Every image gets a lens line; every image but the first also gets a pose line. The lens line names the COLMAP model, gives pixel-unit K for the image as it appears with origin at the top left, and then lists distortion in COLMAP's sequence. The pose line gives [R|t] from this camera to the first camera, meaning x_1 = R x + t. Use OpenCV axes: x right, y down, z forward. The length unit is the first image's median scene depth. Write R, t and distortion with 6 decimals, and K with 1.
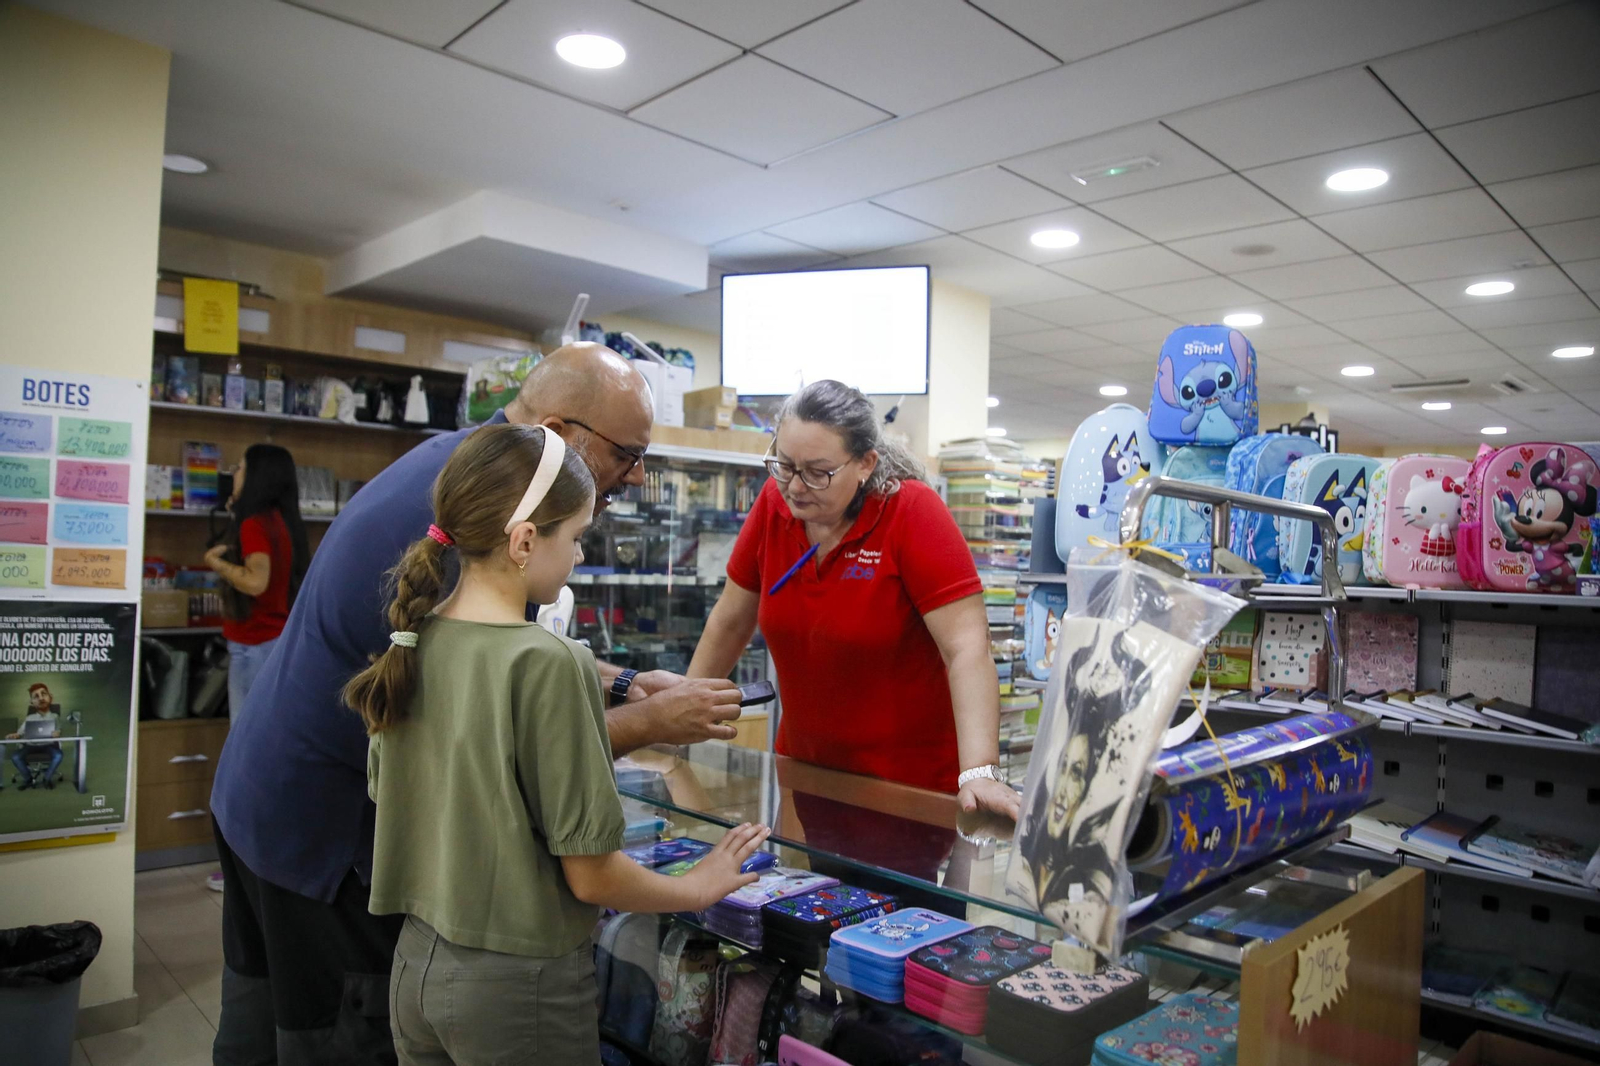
lens RADIAL K [[1097.2, 0, 800.0], [0, 1097.2, 533.0], [0, 0, 1]] dist [-0.045929, 0.001948]
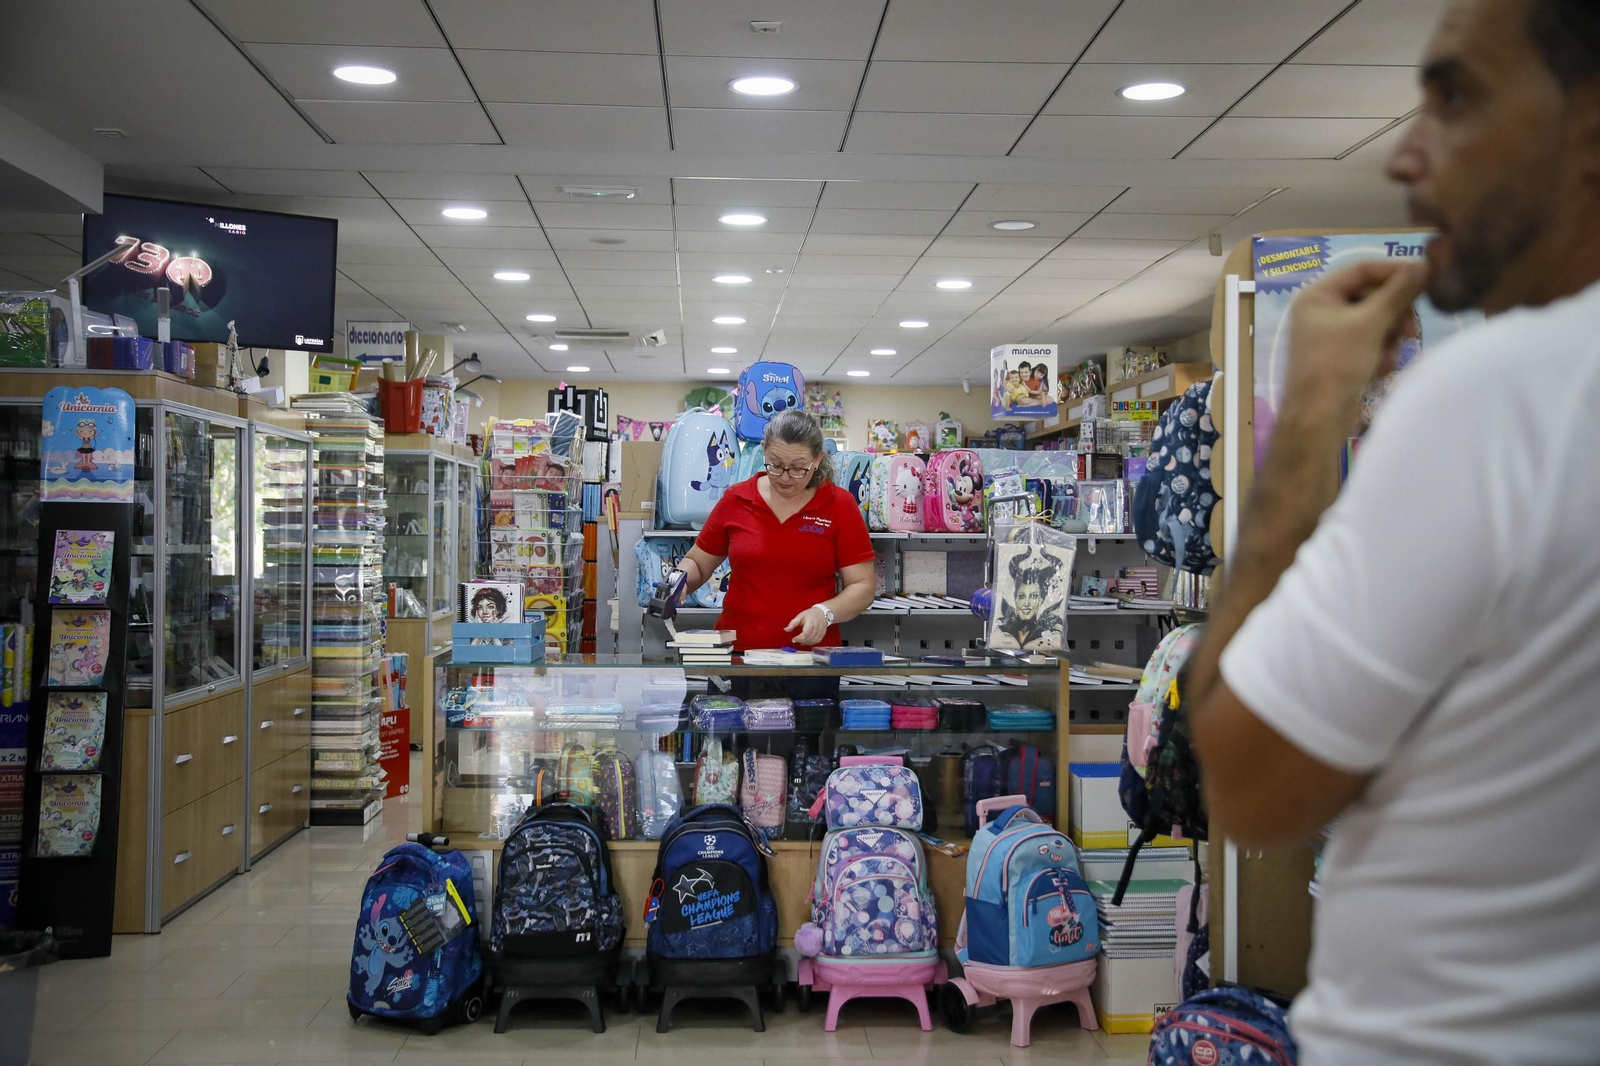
lens RADIAL K [[1686.6, 0, 800.0], [0, 1686.6, 533.0], [0, 0, 1]] dist [0.008392, 0.001325]
pose [[0.669010, -0.030822, 0.742614, -1.527645], [-0.000416, 0.999124, 0.041843, -0.060028], [-0.743253, -0.028303, 0.668411, -0.671712]]
